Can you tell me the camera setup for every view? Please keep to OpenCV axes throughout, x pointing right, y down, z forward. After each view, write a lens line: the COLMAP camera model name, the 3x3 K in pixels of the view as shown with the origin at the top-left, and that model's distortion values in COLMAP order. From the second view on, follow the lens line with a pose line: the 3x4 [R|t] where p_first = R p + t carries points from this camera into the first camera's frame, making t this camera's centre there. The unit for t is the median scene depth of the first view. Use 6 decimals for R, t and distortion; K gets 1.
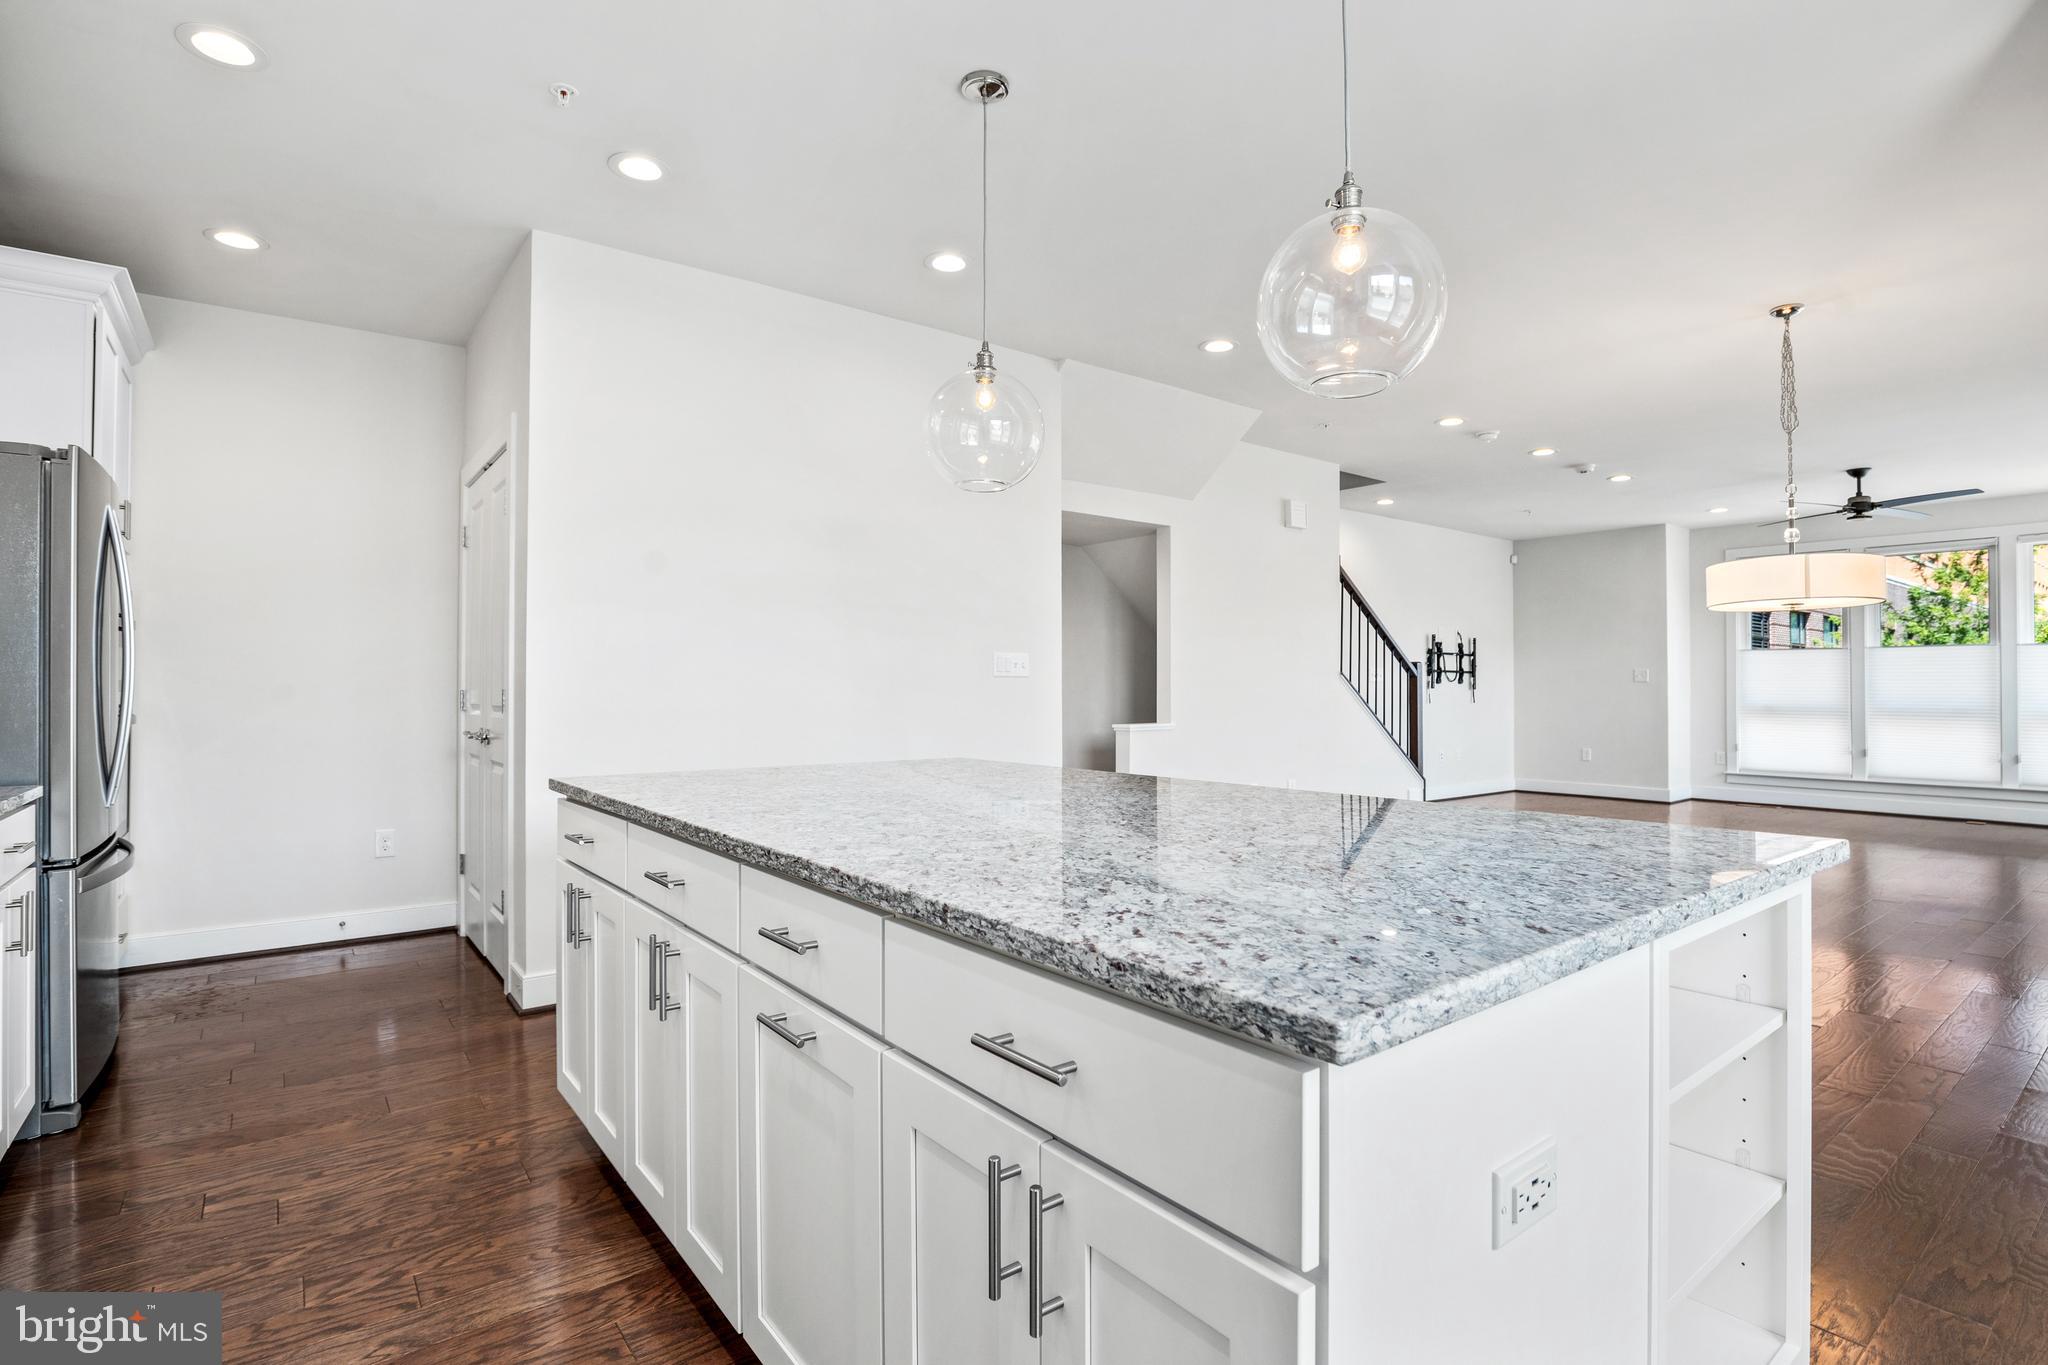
lens RADIAL K [[978.2, 0, 1075.4], [0, 978.2, 670.0], [0, 0, 1]] dist [0.001684, 0.000535]
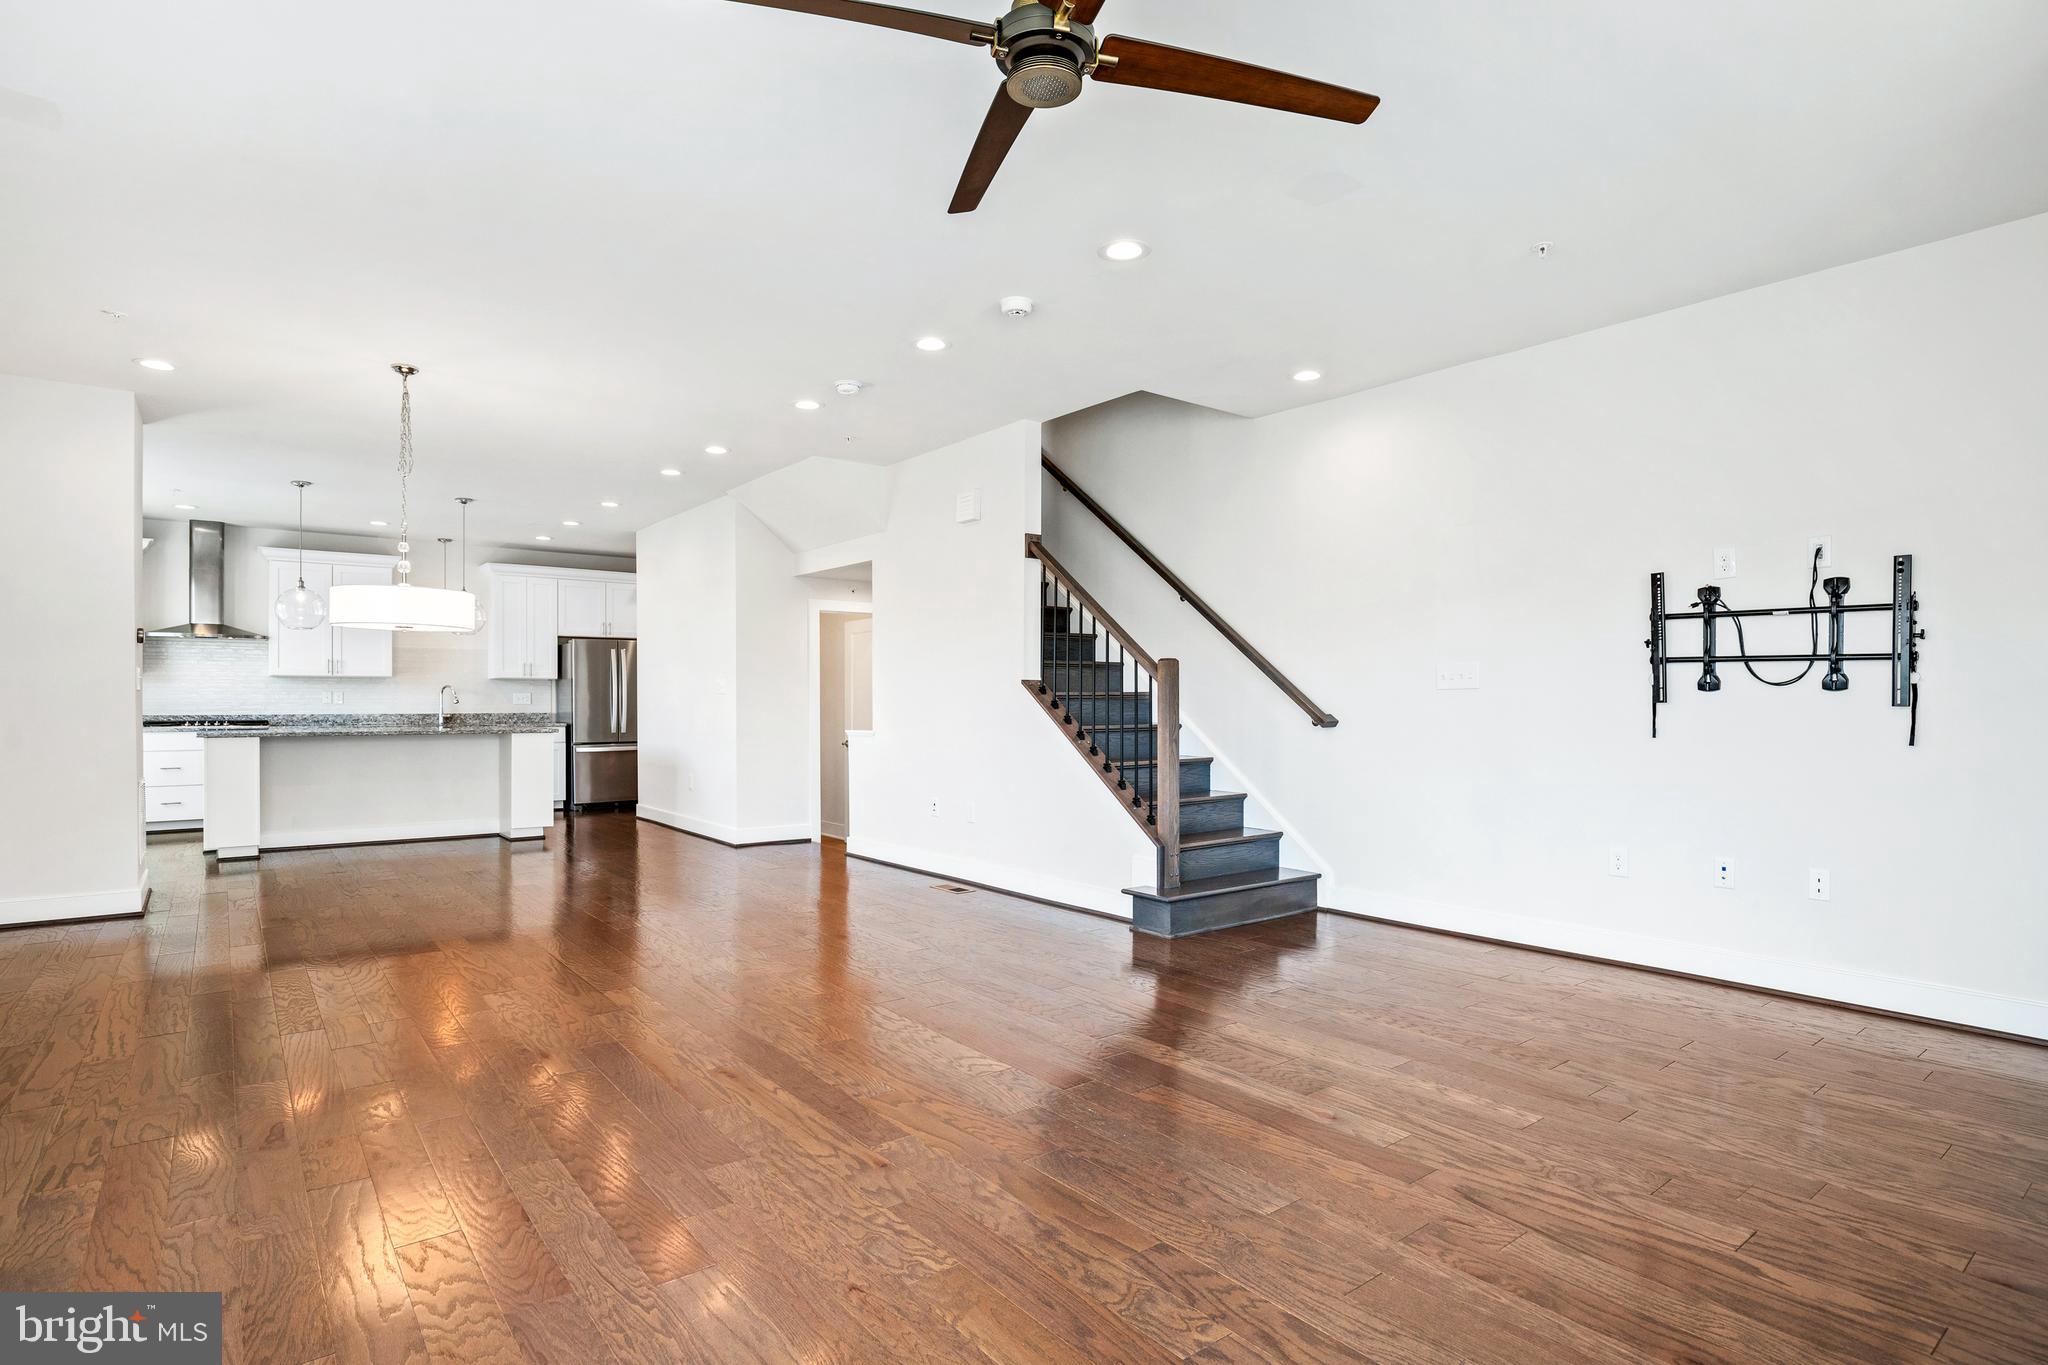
lens RADIAL K [[1034.3, 0, 1029.3], [0, 1034.3, 704.2], [0, 0, 1]] dist [-0.023982, 0.002952]
pose [[-0.022683, 0.007163, -0.999717, 0.871314], [0.017386, 0.999826, 0.006769, 0.012713], [0.999592, -0.017228, -0.022803, 0.805201]]
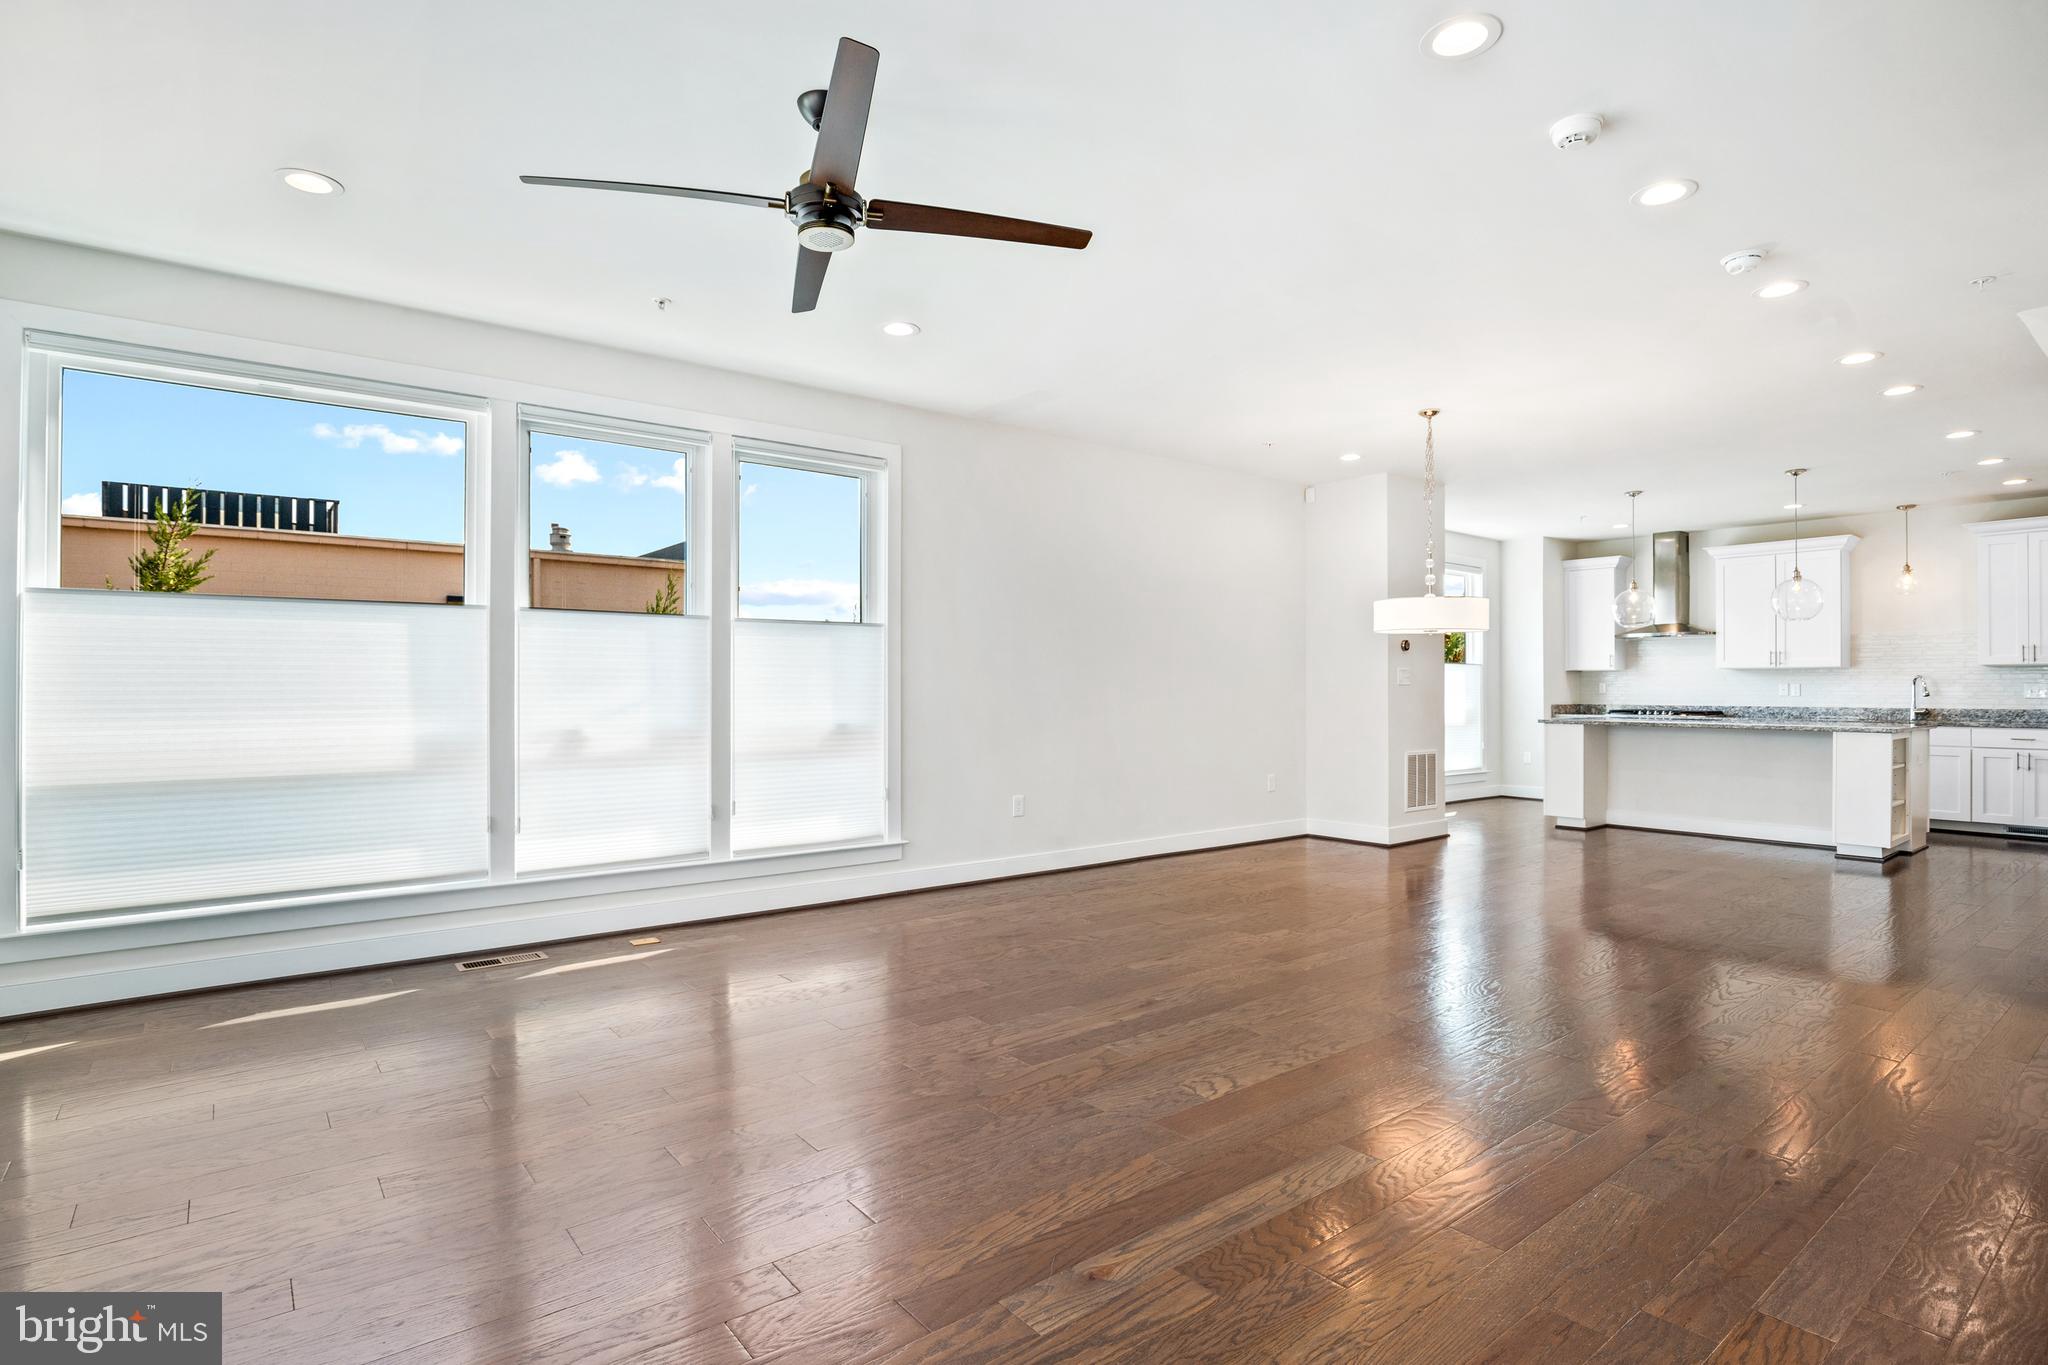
lens RADIAL K [[1034.3, 0, 1023.9], [0, 1034.3, 679.2], [0, 0, 1]] dist [-0.023982, 0.002952]
pose [[-0.999695, 0.001358, 0.024645, 0.571509], [0.000677, 0.999618, -0.027618, 0.017644], [-0.024673, -0.027593, -0.999315, 1.111391]]
